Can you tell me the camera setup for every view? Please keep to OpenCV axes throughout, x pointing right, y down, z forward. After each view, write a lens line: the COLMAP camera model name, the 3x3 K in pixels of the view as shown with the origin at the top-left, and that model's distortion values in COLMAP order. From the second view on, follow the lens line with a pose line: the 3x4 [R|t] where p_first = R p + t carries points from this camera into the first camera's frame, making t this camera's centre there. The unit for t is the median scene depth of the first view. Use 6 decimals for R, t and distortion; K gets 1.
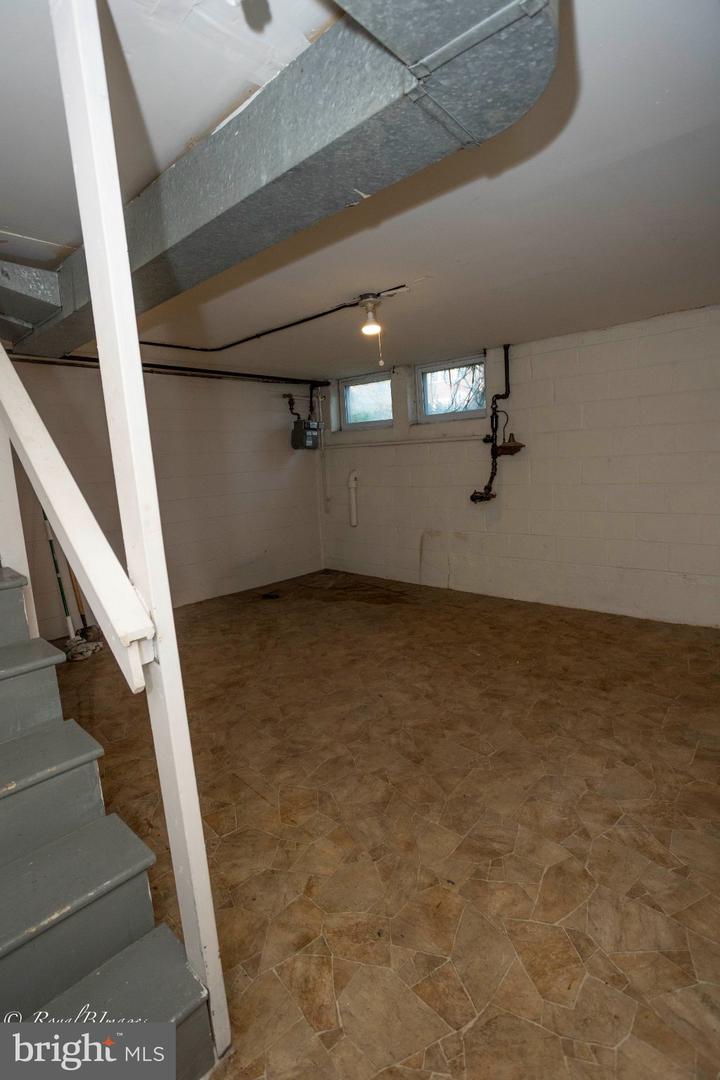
lens RADIAL K [[517.1, 0, 360.0], [0, 517.1, 540.0], [0, 0, 1]] dist [-0.016286, 0.000330]
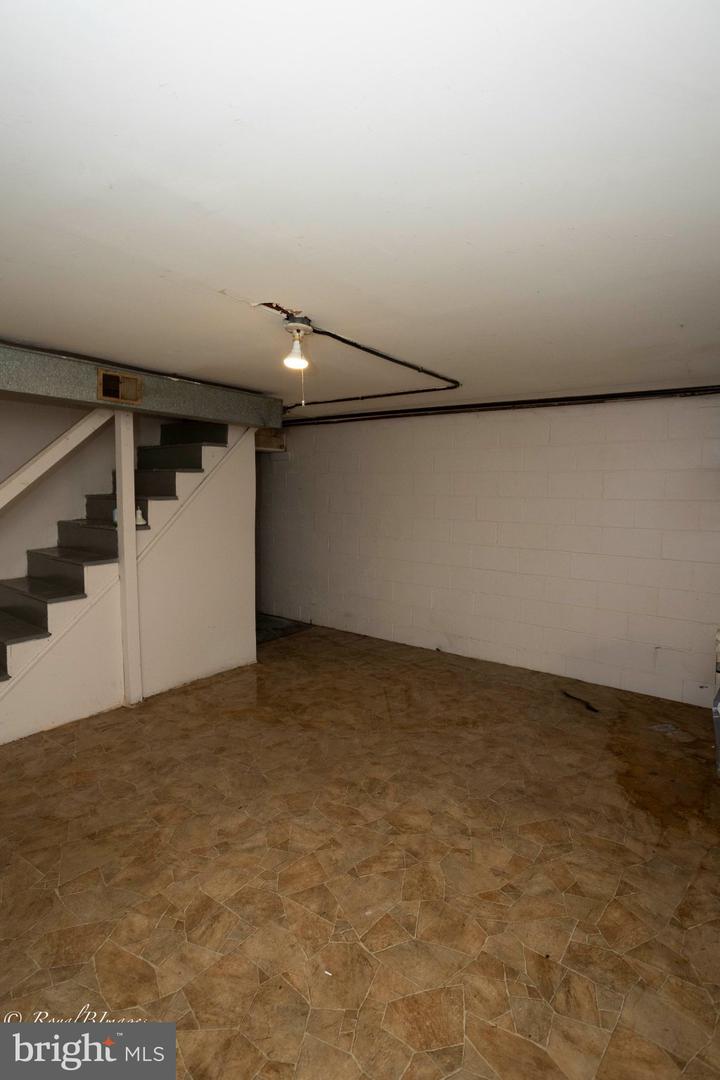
lens RADIAL K [[517.1, 0, 360.0], [0, 517.1, 540.0], [0, 0, 1]] dist [-0.016286, 0.000330]
pose [[0.086032, 0.129866, -0.987792, 0.663165], [-0.161993, 0.980098, 0.114746, -0.200785], [0.983035, 0.150143, 0.105357, 0.835324]]
